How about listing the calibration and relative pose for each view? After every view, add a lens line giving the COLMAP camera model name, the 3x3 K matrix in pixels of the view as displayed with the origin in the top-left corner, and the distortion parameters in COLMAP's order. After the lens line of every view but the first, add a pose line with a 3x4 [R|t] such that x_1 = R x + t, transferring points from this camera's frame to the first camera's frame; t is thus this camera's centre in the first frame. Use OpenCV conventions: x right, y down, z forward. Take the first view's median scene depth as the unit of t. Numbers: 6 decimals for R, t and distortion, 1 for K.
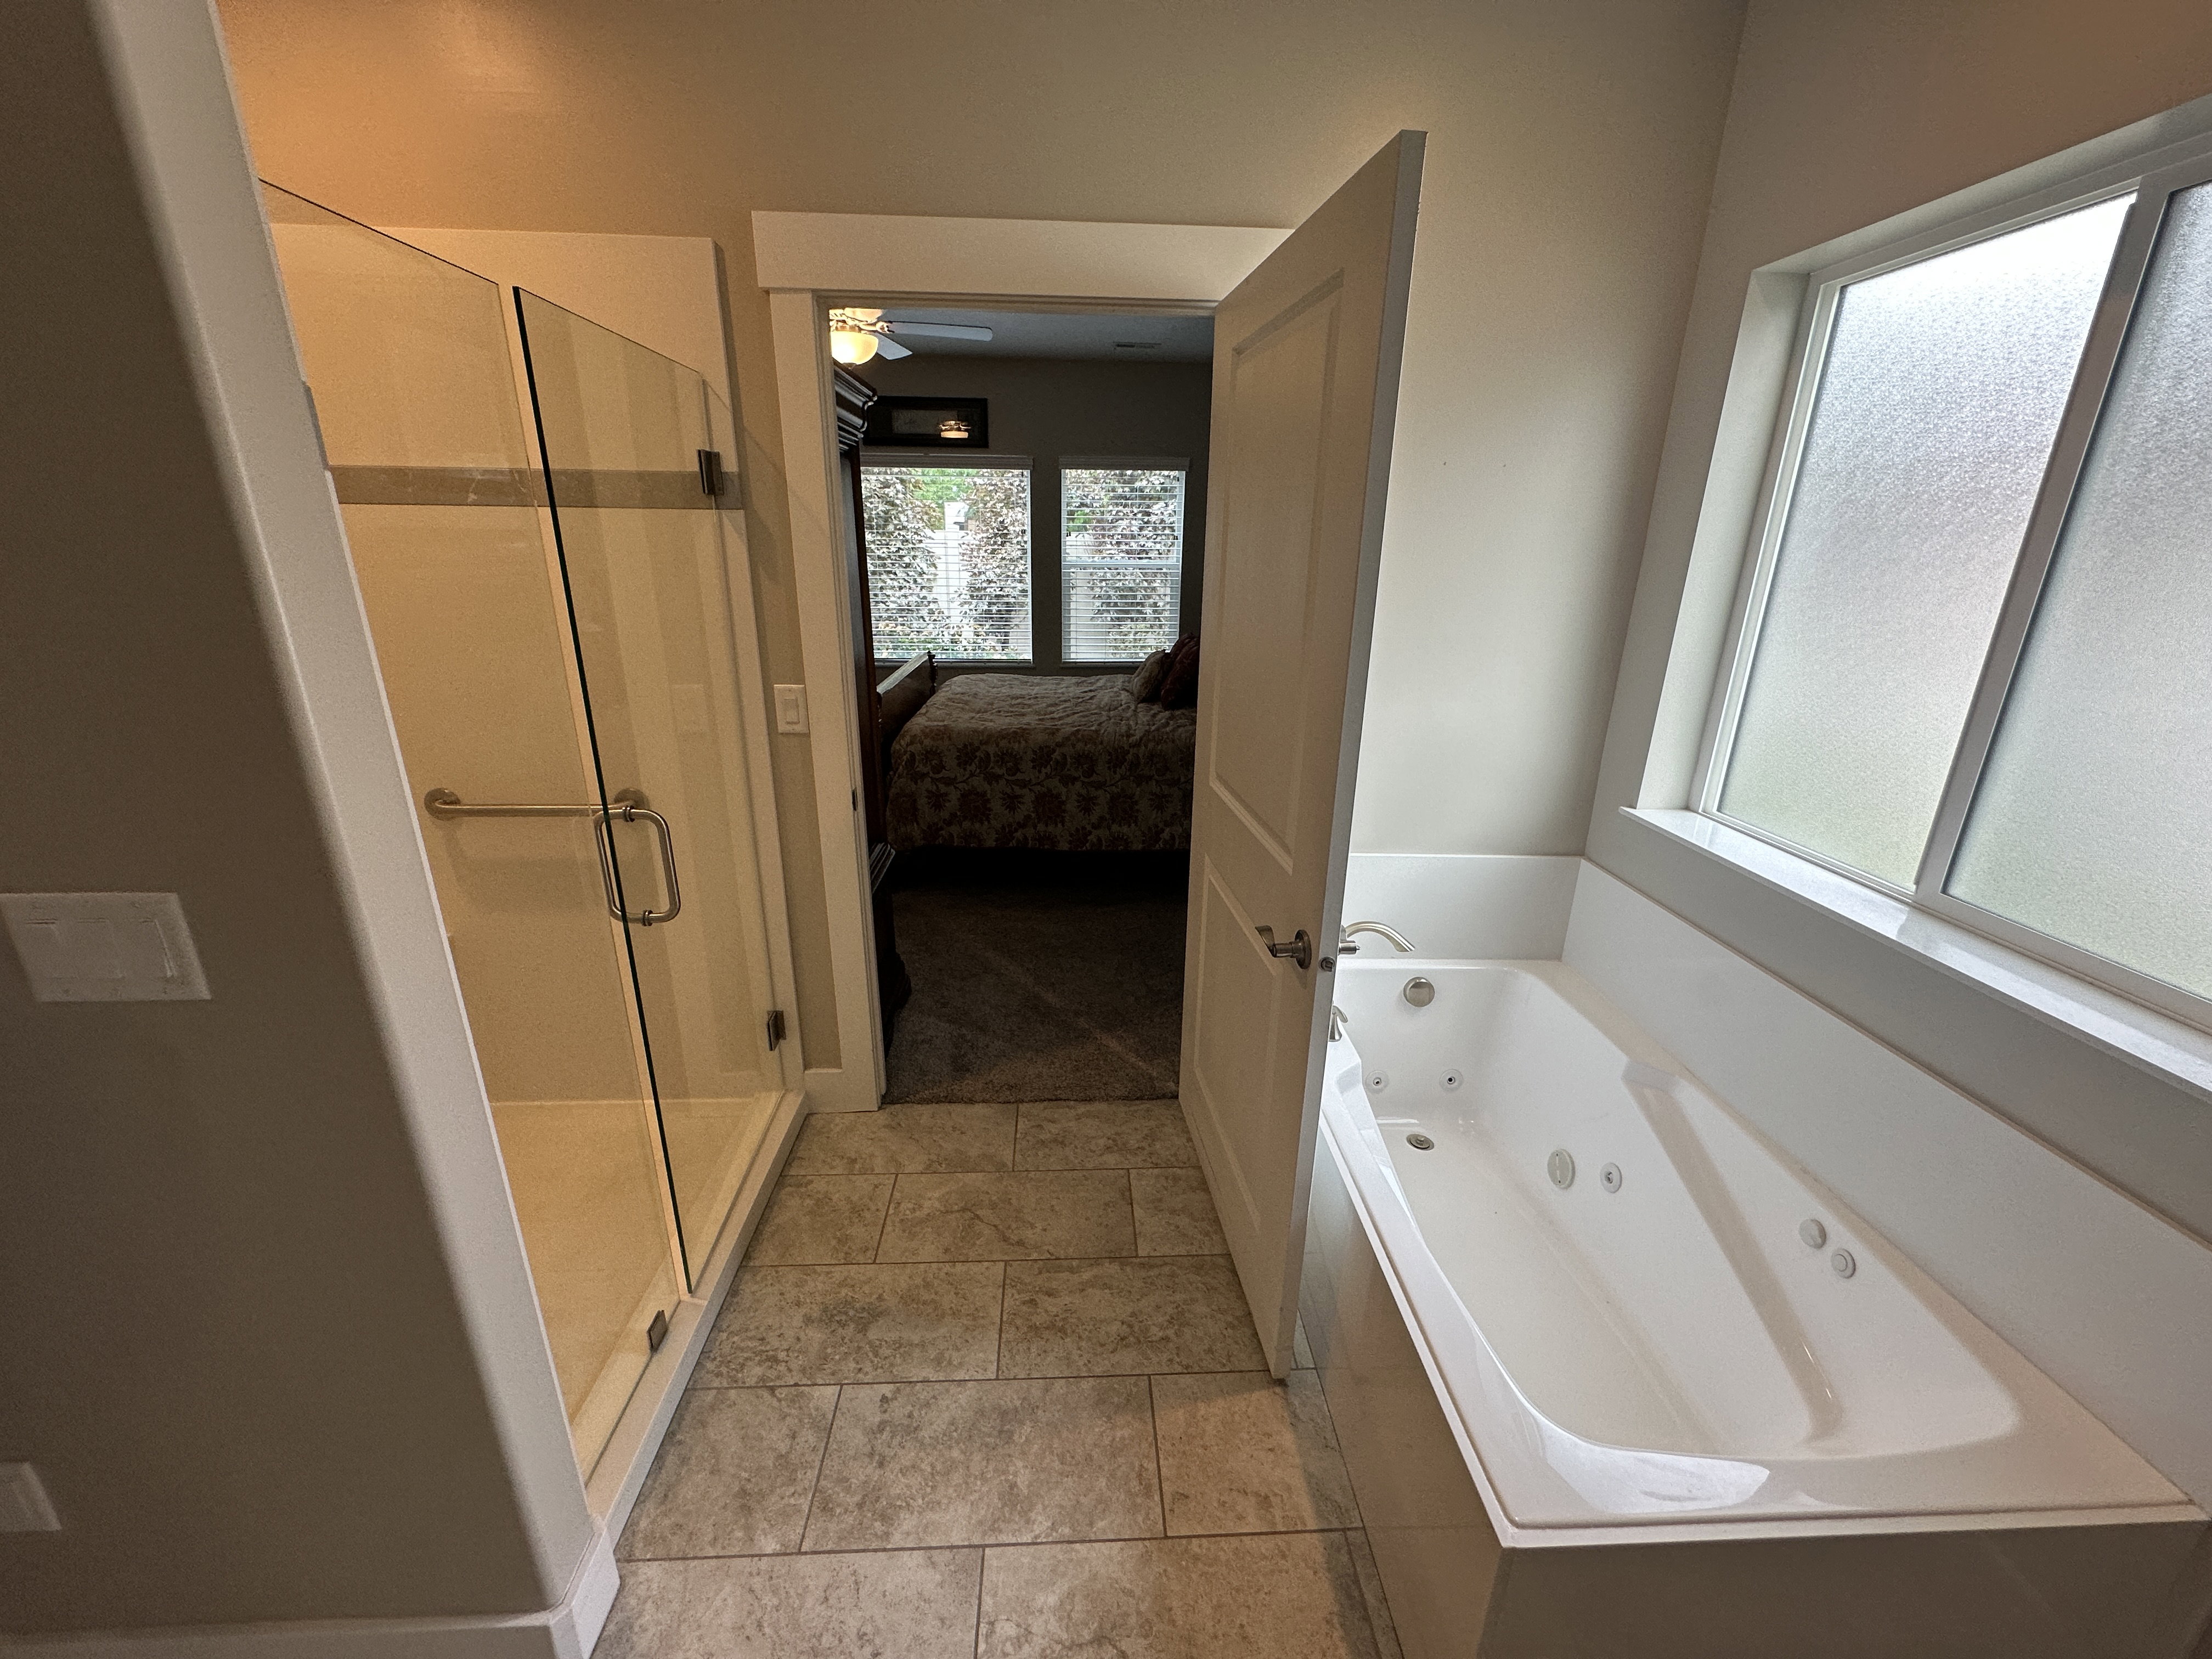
lens RADIAL K [[882.2, 0, 1105.2], [0, 882.2, 833.2], [0, 0, 1]] dist [-0.001173, -0.000413]
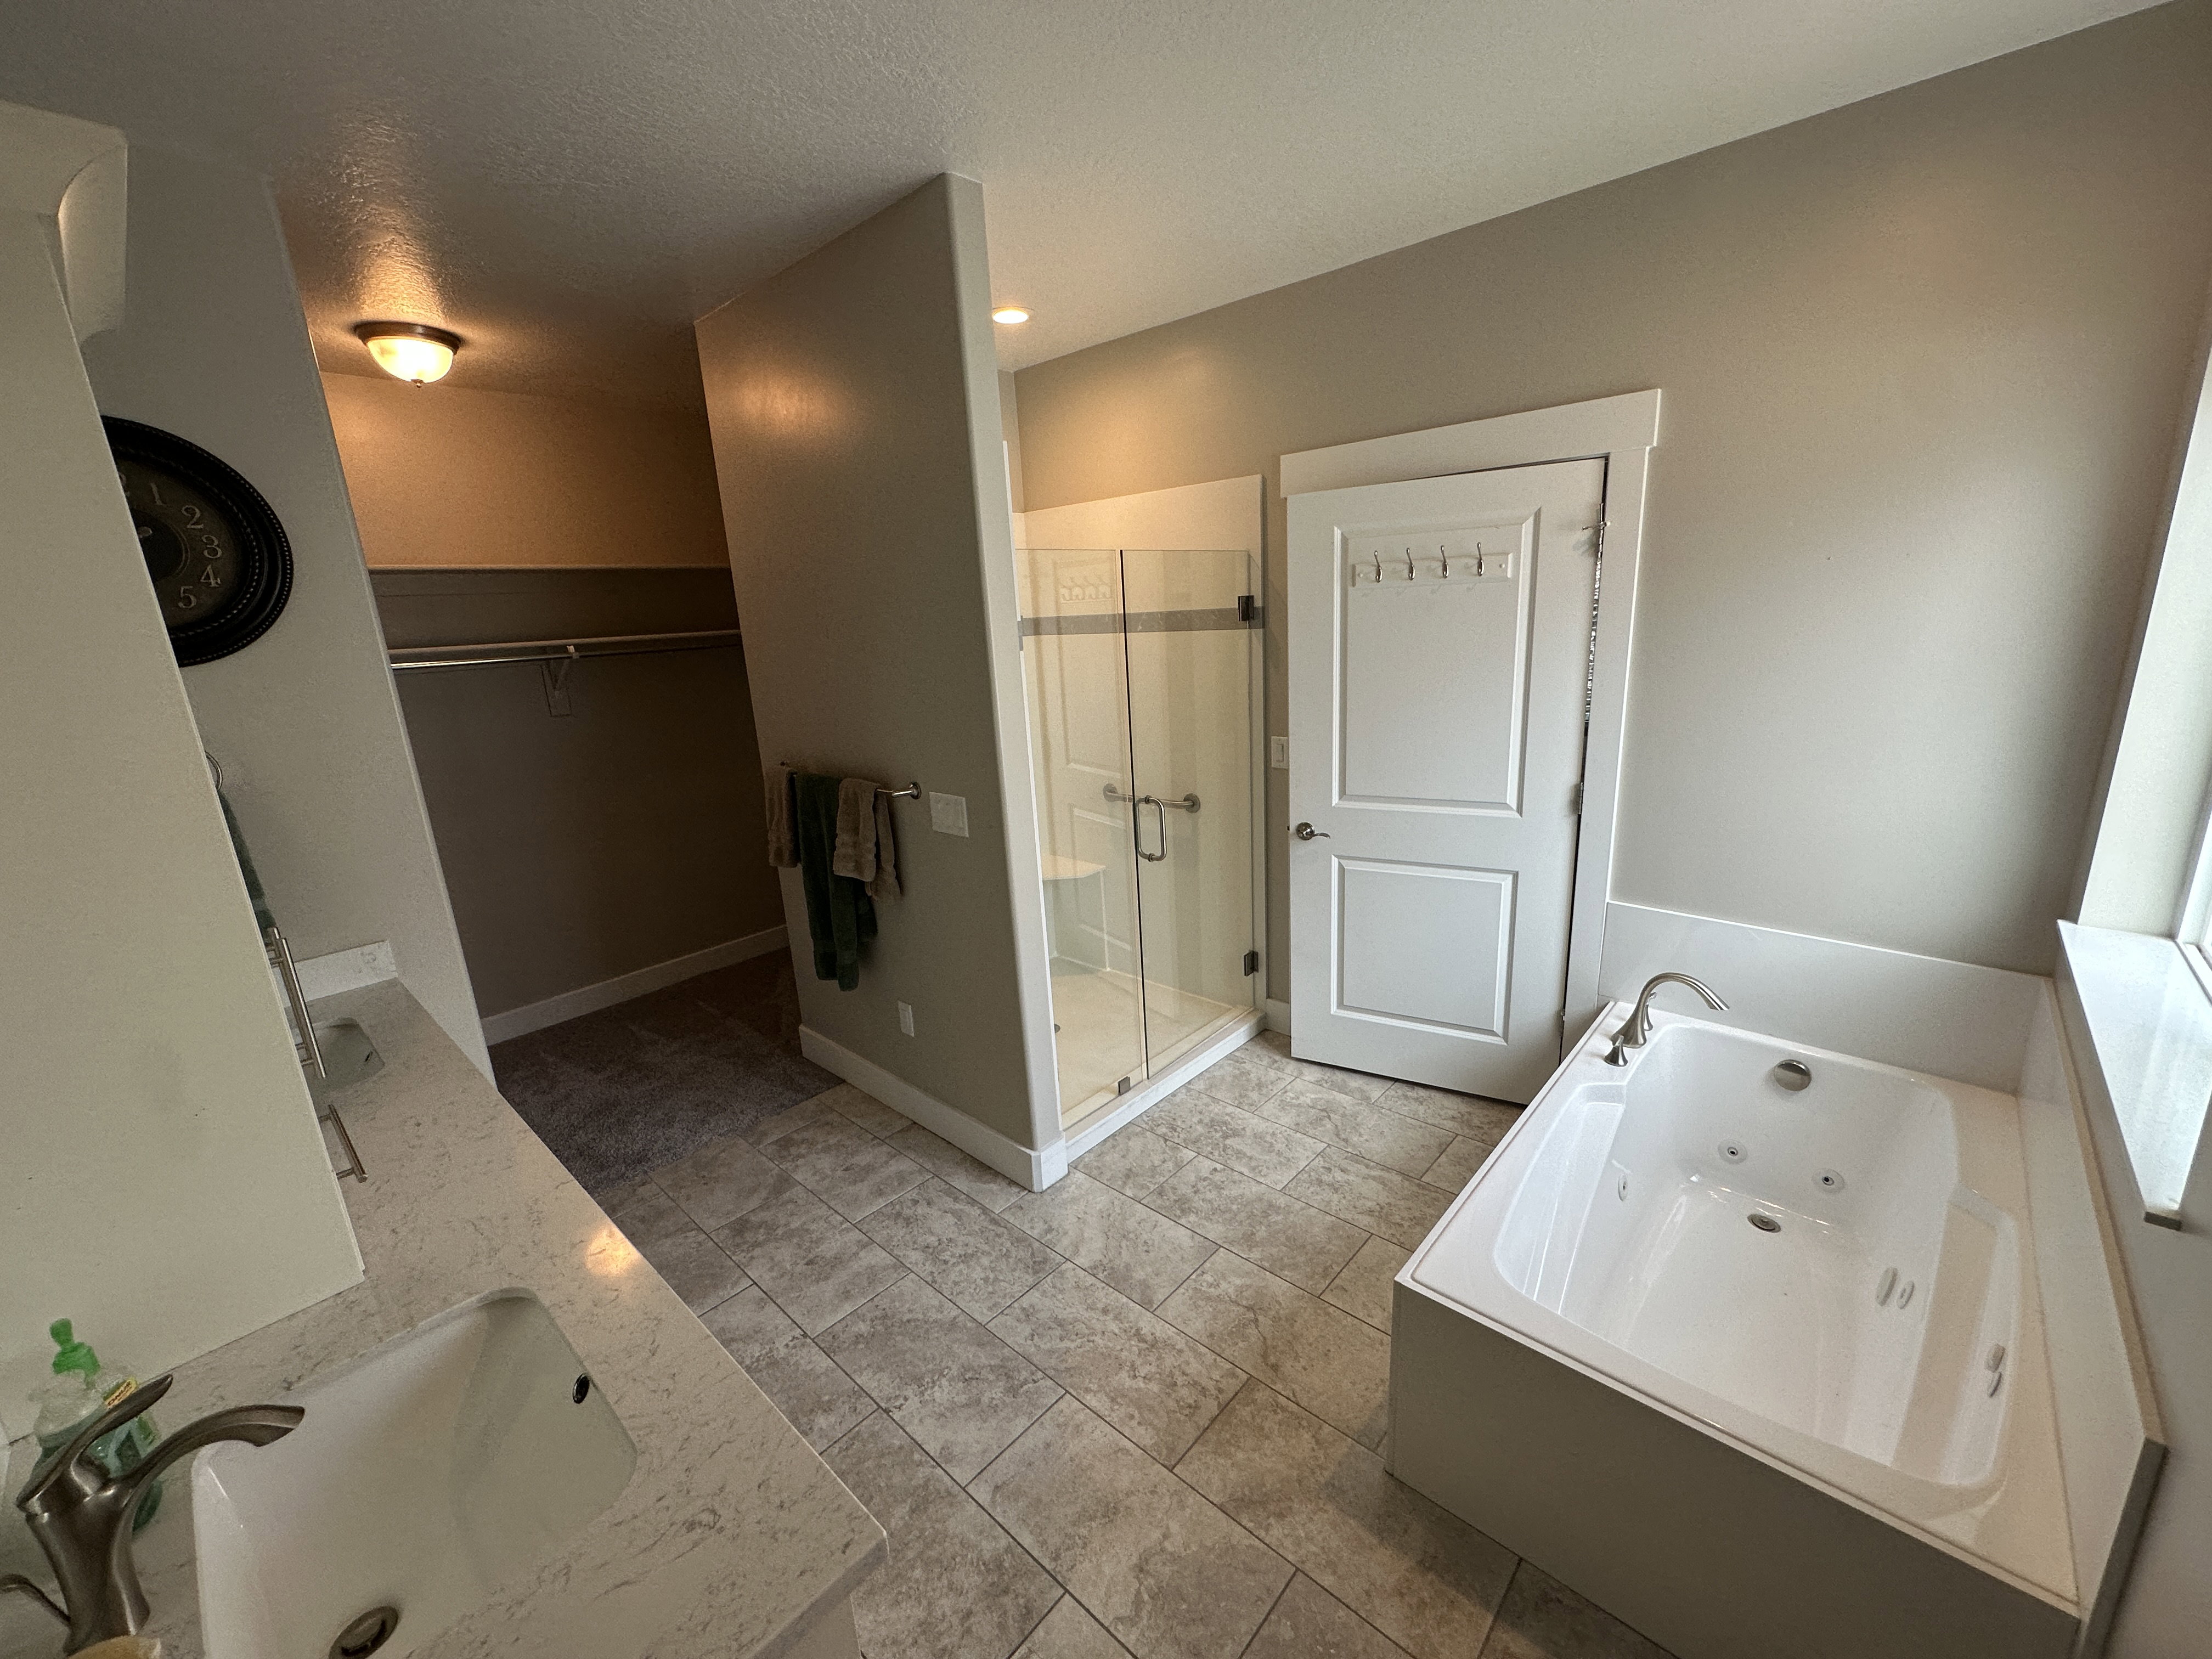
lens RADIAL K [[882.2, 0, 1106.2], [0, 882.2, 834.2], [0, 0, 1]] dist [-0.001173, -0.000413]
pose [[0.703446, 0.126722, -0.699360, 0.598853], [-0.162973, 0.986519, 0.014830, 0.030745], [0.691812, 0.103545, 0.714615, -0.335239]]
